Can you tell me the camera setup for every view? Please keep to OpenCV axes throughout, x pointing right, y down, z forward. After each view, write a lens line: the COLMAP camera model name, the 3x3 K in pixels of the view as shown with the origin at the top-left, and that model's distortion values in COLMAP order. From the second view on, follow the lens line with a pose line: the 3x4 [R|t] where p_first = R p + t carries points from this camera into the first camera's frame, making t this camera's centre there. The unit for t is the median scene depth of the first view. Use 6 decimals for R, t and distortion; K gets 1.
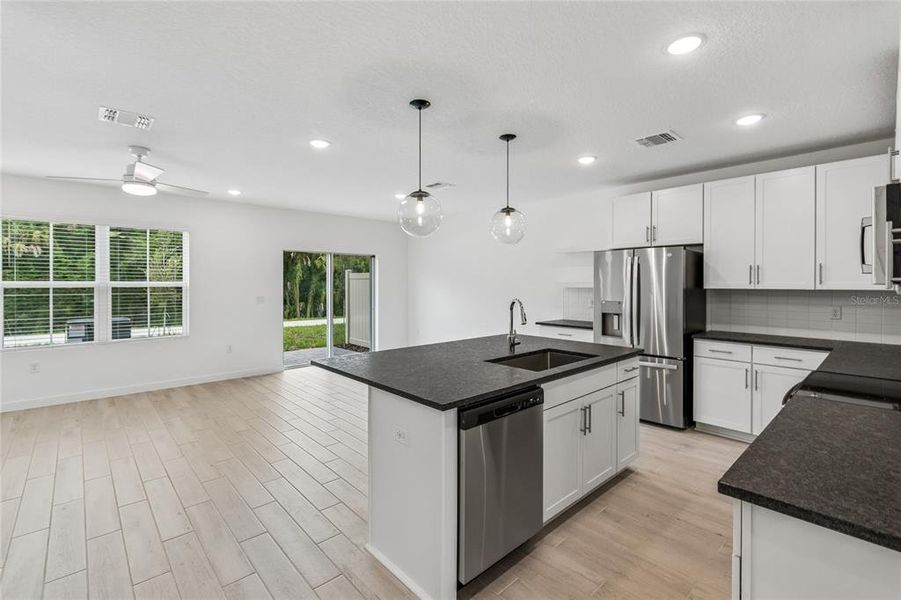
lens RADIAL K [[401.8, 0, 452.6], [0, 401.8, 282.0], [0, 0, 1]] dist [0.000666, -0.002562]
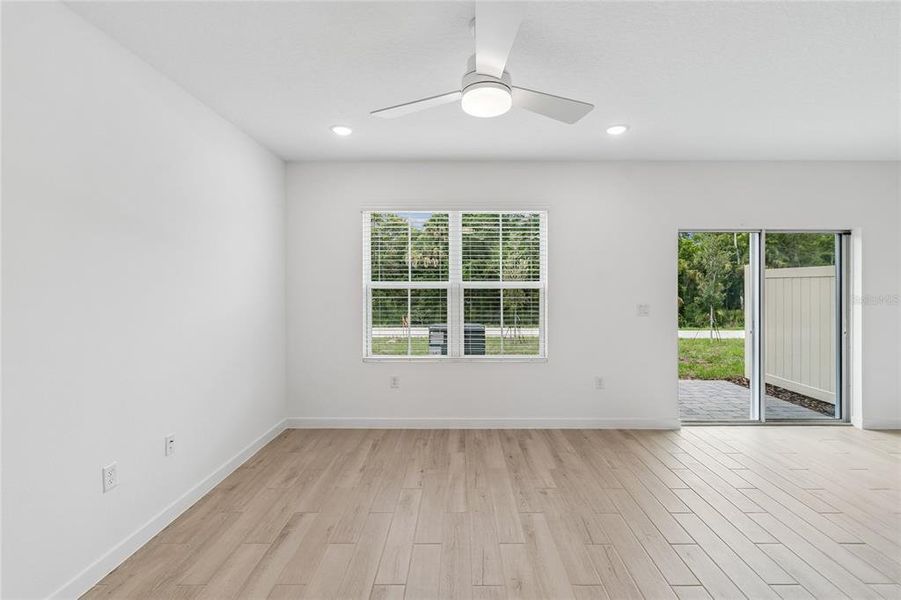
lens RADIAL K [[401.8, 0, 464.6], [0, 401.8, 292.2], [0, 0, 1]] dist [0.000666, -0.002562]
pose [[0.738125, 0.010943, -0.674575, -0.400858], [0.001644, 0.999836, 0.018019, 0.006813], [0.674662, -0.014409, 0.737987, 0.531684]]
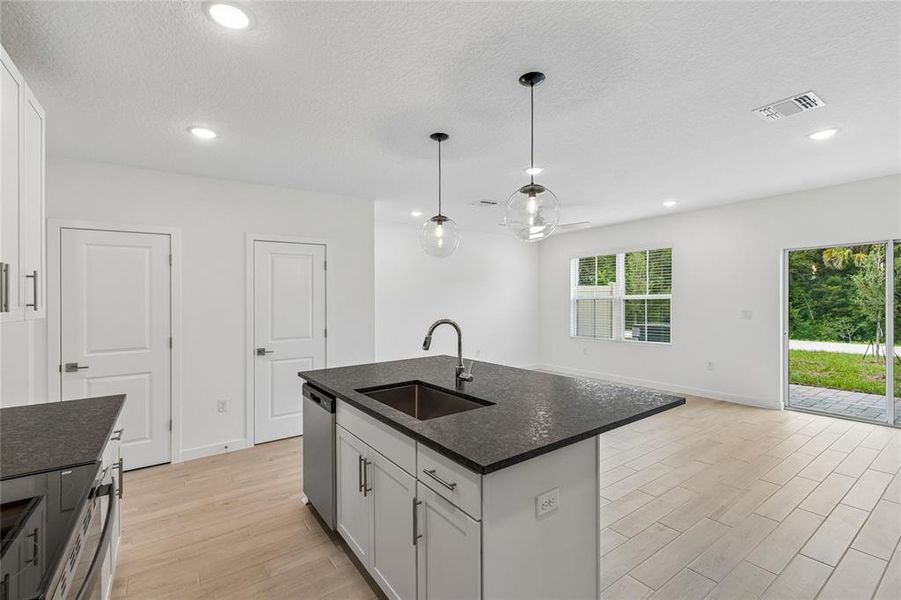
lens RADIAL K [[401.8, 0, 452.7], [0, 401.8, 299.6], [0, 0, 1]] dist [0.000666, -0.002562]
pose [[-0.125725, 0.005619, -0.992049, 0.663196], [0.020384, 0.999787, 0.003080, -0.000388], [0.991856, -0.019835, -0.125813, 0.781415]]
